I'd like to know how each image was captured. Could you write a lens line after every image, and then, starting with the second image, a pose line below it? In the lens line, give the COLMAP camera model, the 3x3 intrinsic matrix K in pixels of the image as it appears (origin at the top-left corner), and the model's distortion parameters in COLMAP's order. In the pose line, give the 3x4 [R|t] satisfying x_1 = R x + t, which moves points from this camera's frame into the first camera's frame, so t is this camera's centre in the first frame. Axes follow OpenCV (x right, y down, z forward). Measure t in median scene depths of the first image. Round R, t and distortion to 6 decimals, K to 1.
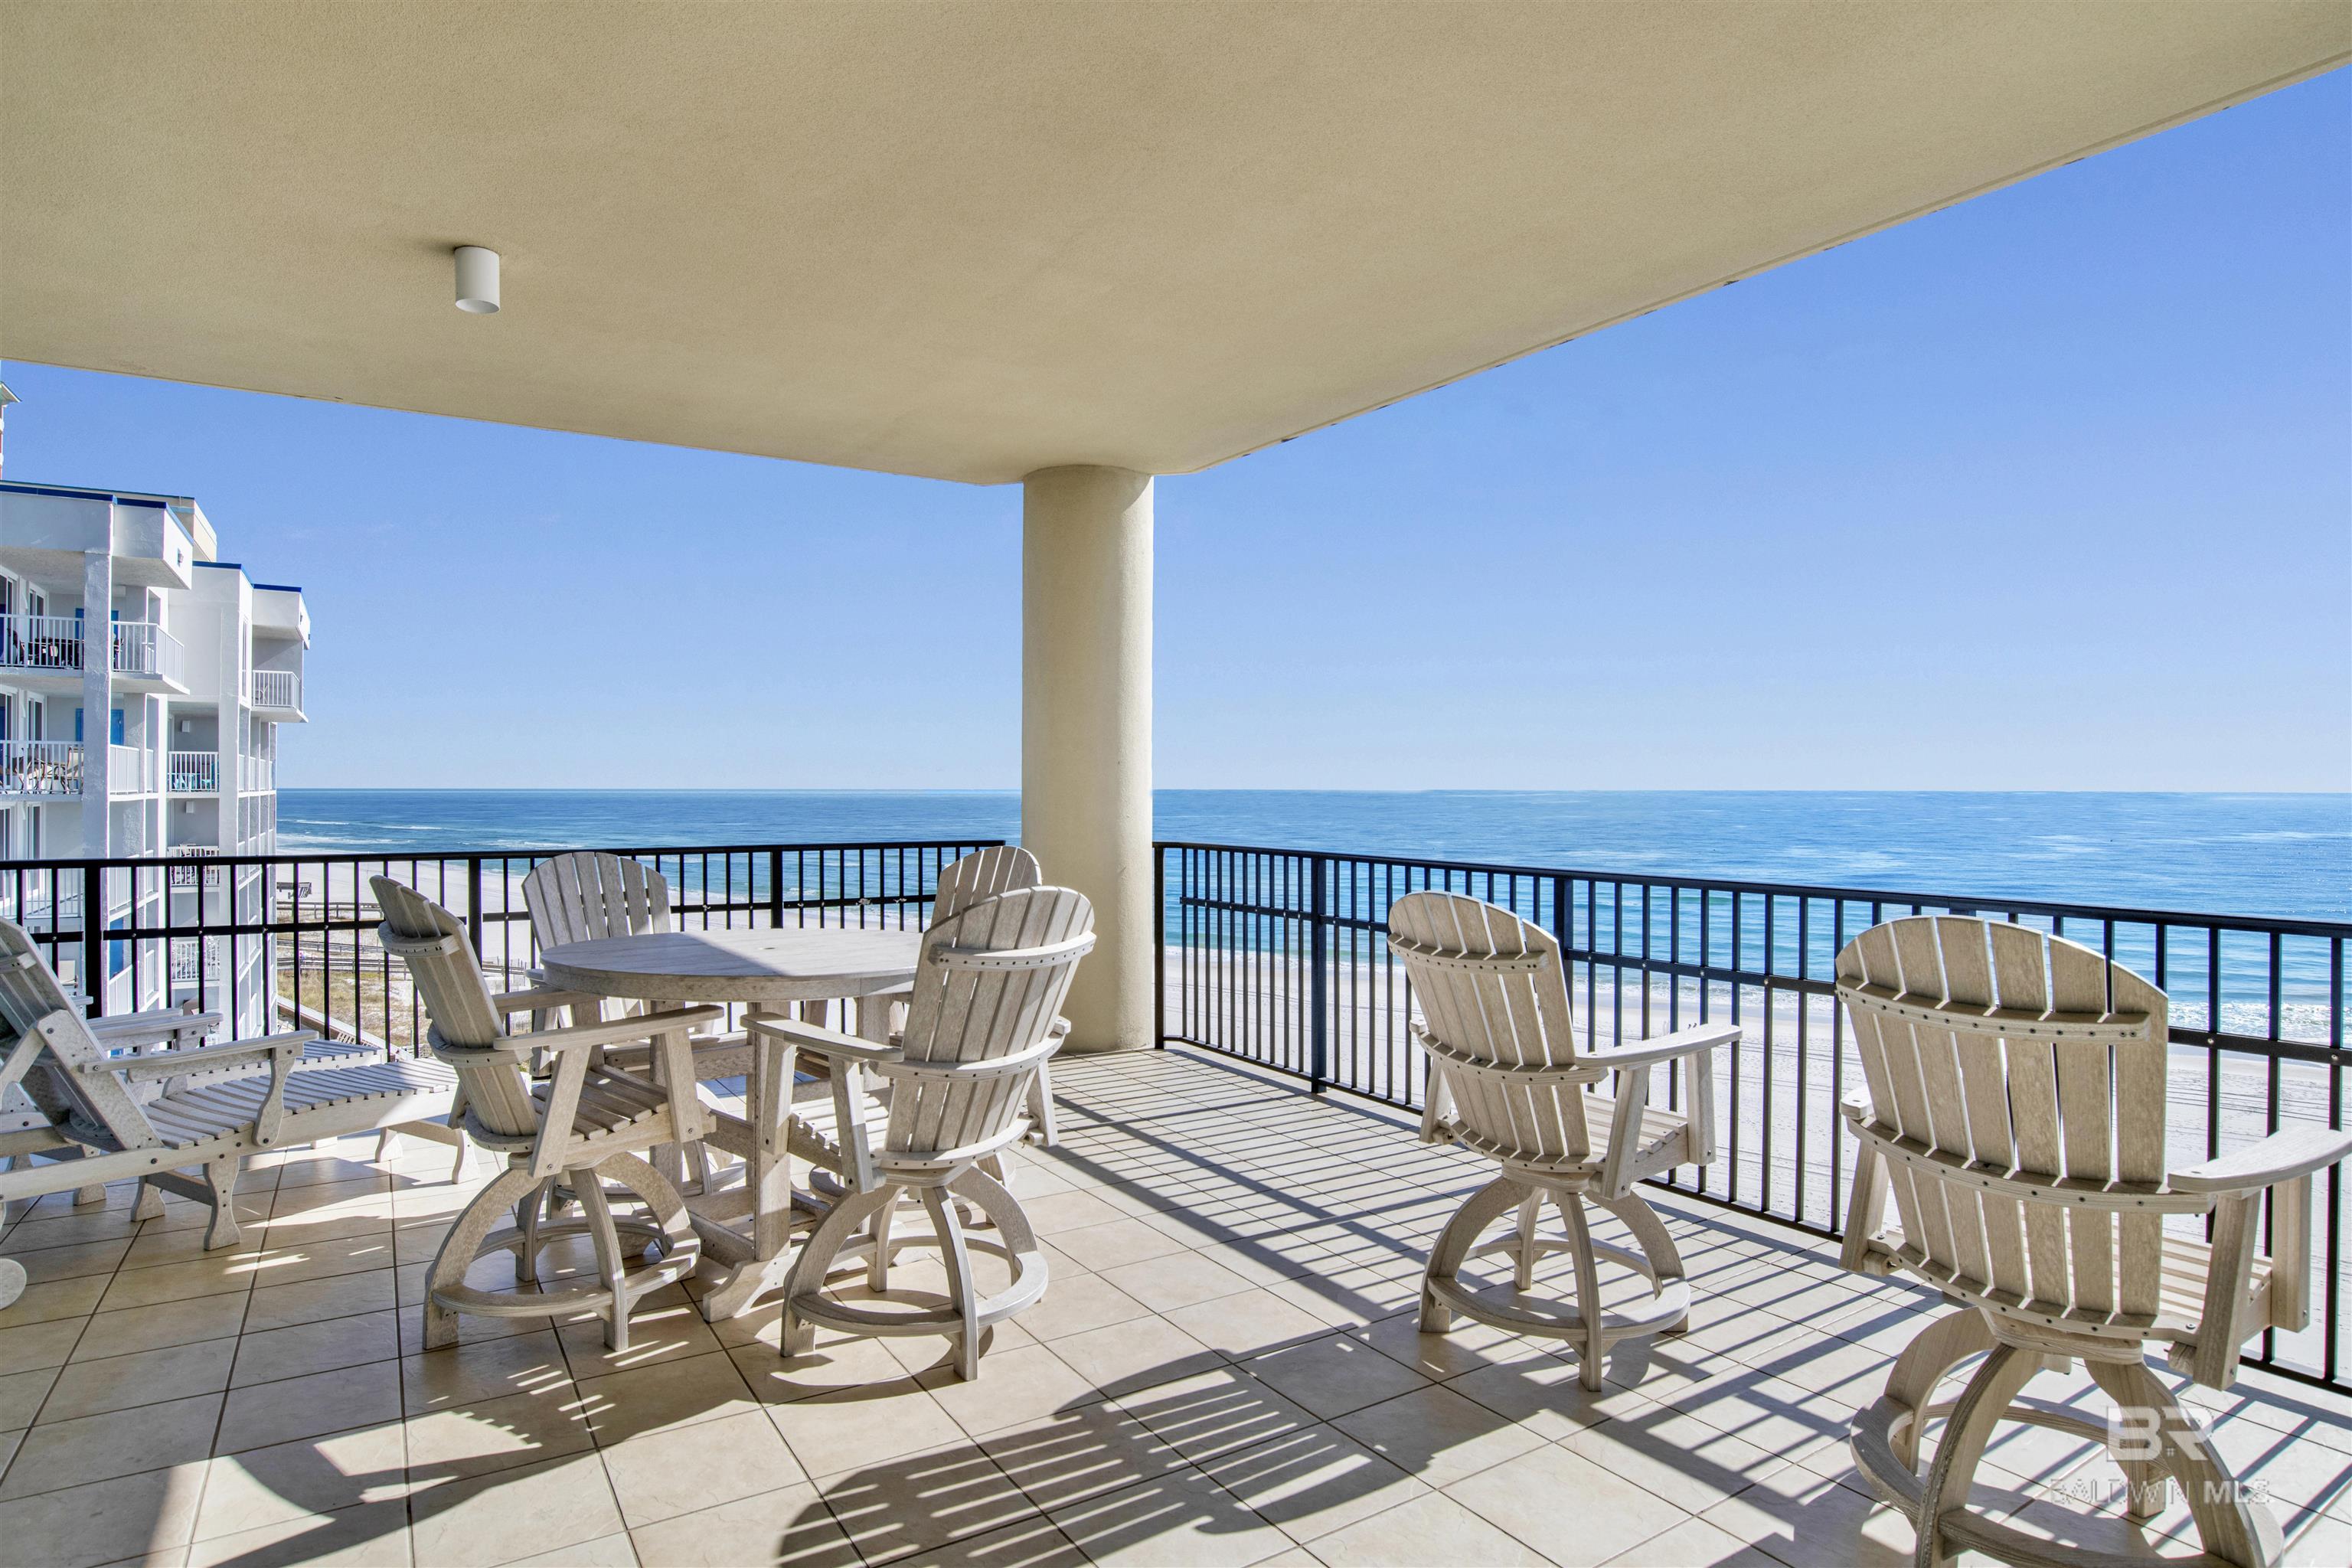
lens RADIAL K [[1274.1, 0, 1177.3], [0, 1274.1, 797.5], [0, 0, 1]] dist [-0.051136, 0.010814]
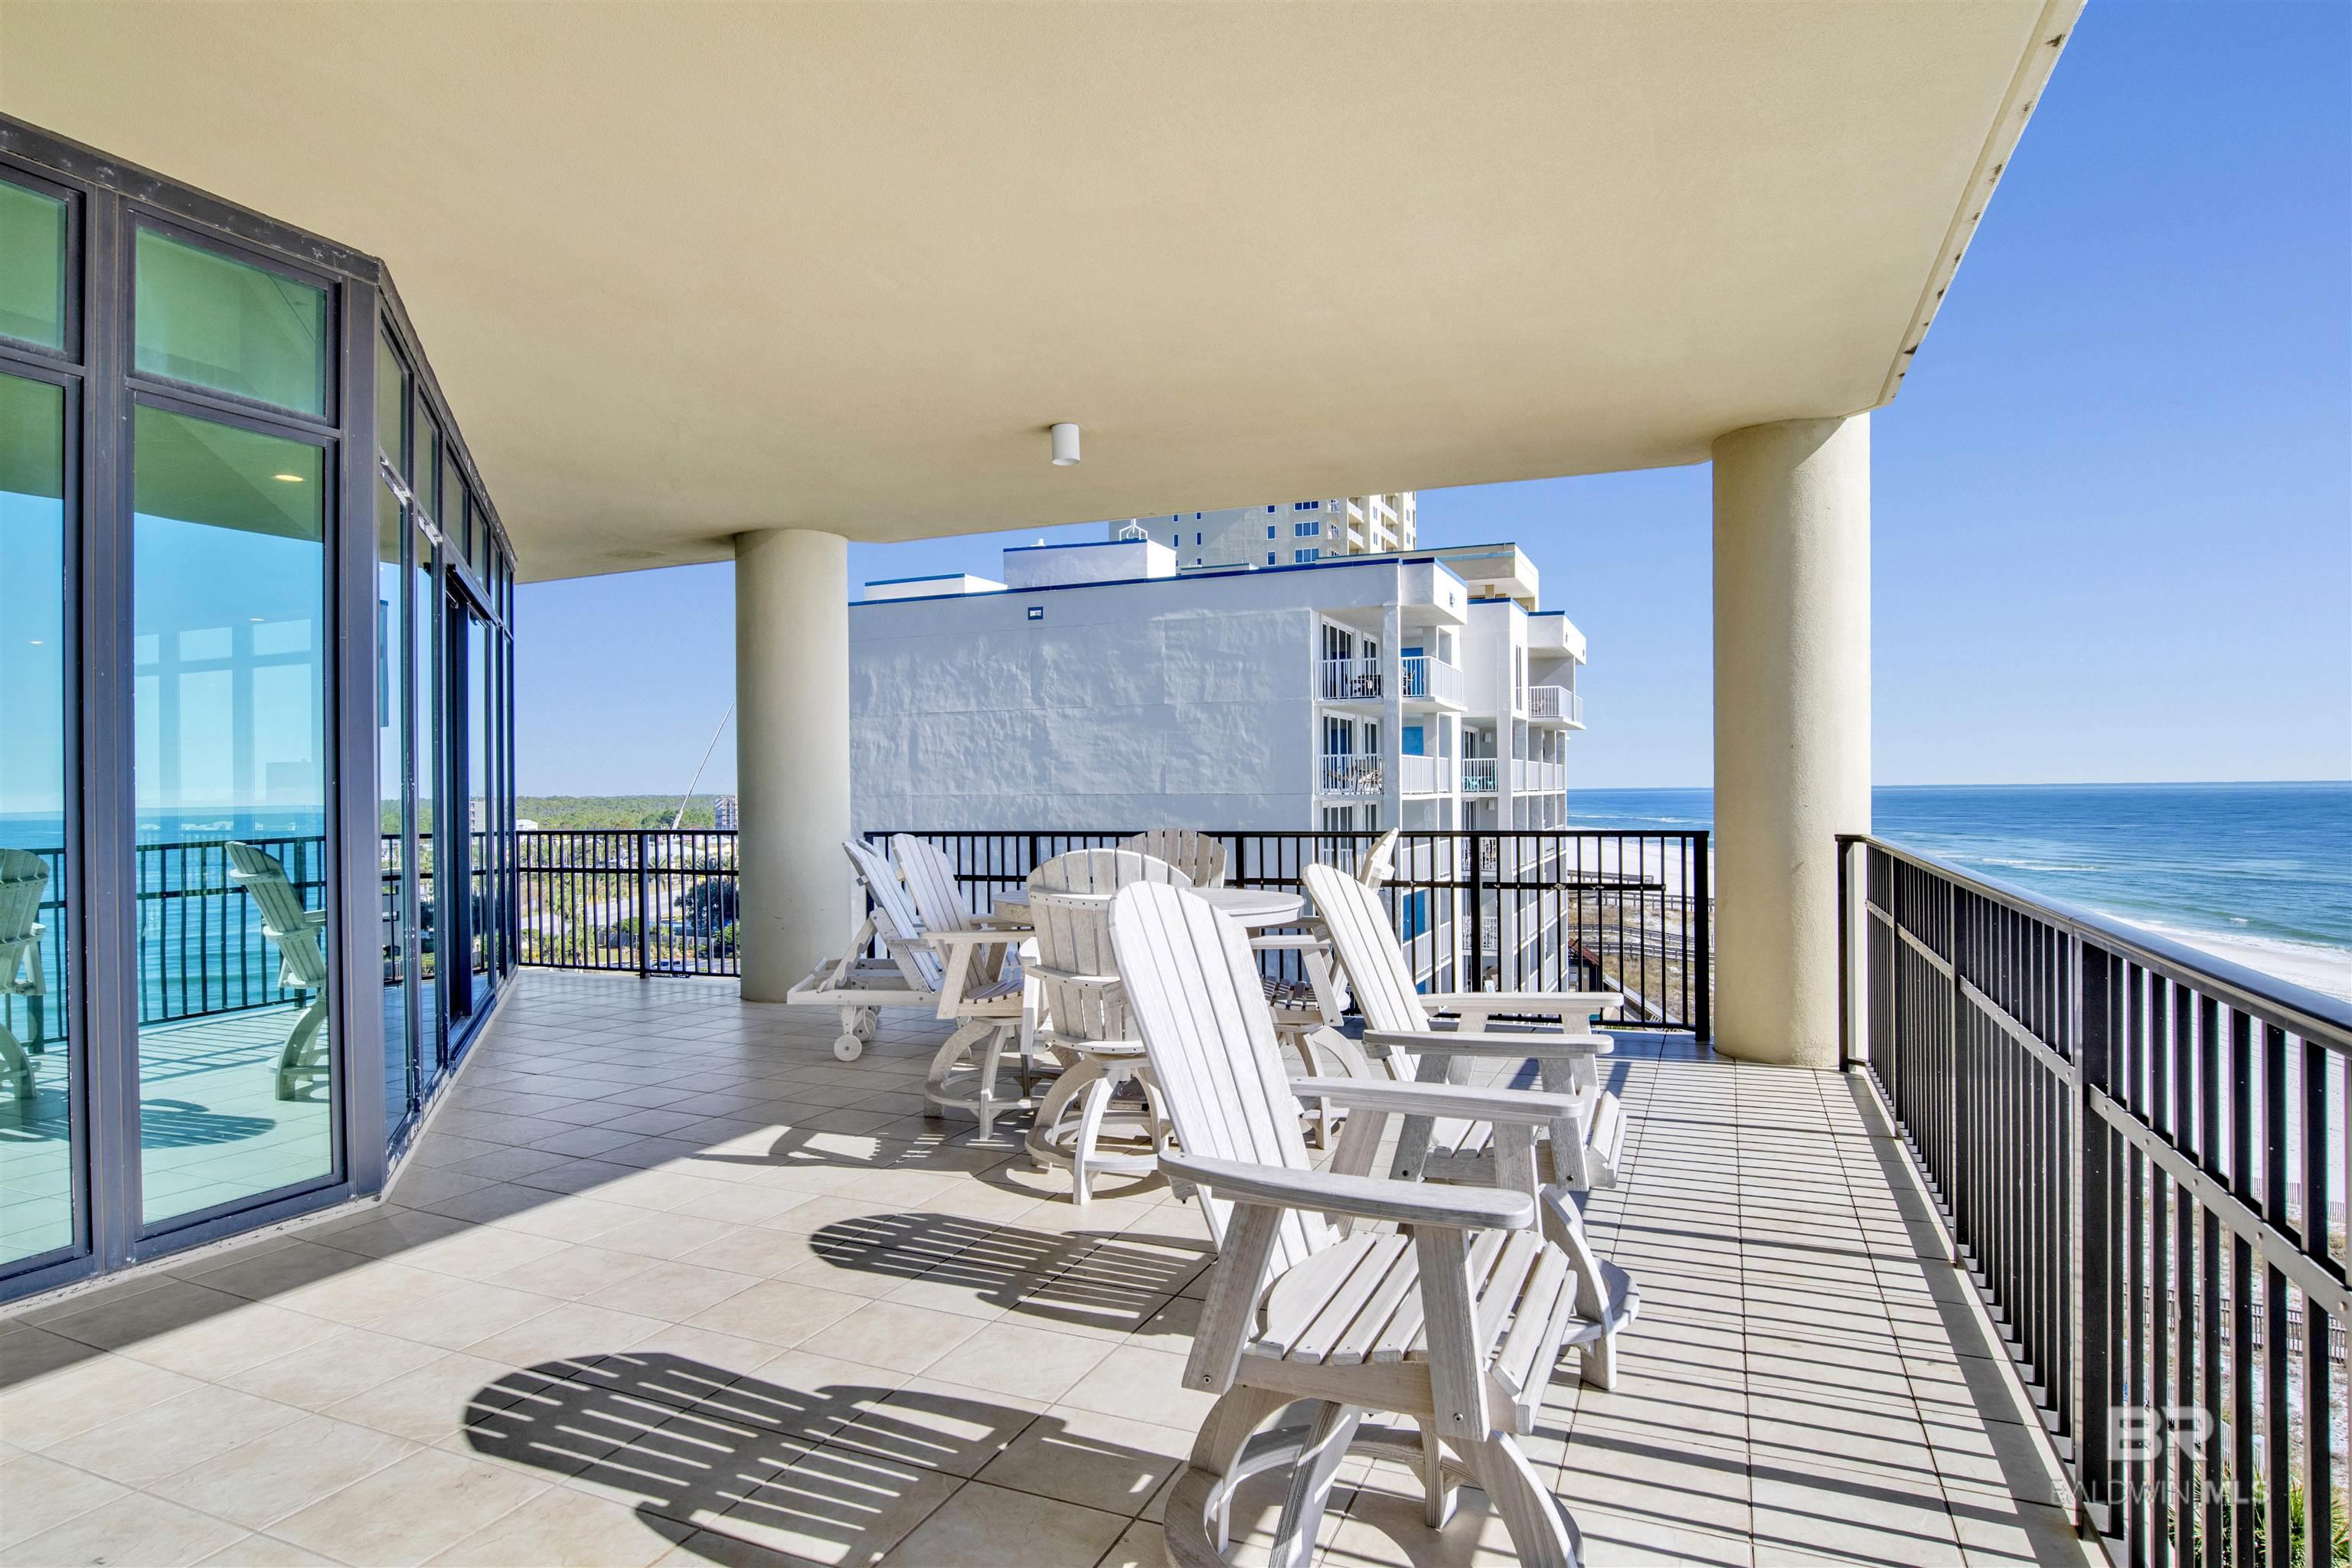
lens RADIAL K [[1334.7, 0, 1174.5], [0, 1334.7, 793.9], [0, 0, 1]] dist [-0.044522, -0.000047]
pose [[0.567869, -0.007271, -0.823087, 0.459815], [0.005802, 0.999971, -0.004831, 0.008324], [0.823099, -0.002032, 0.567895, 0.109177]]
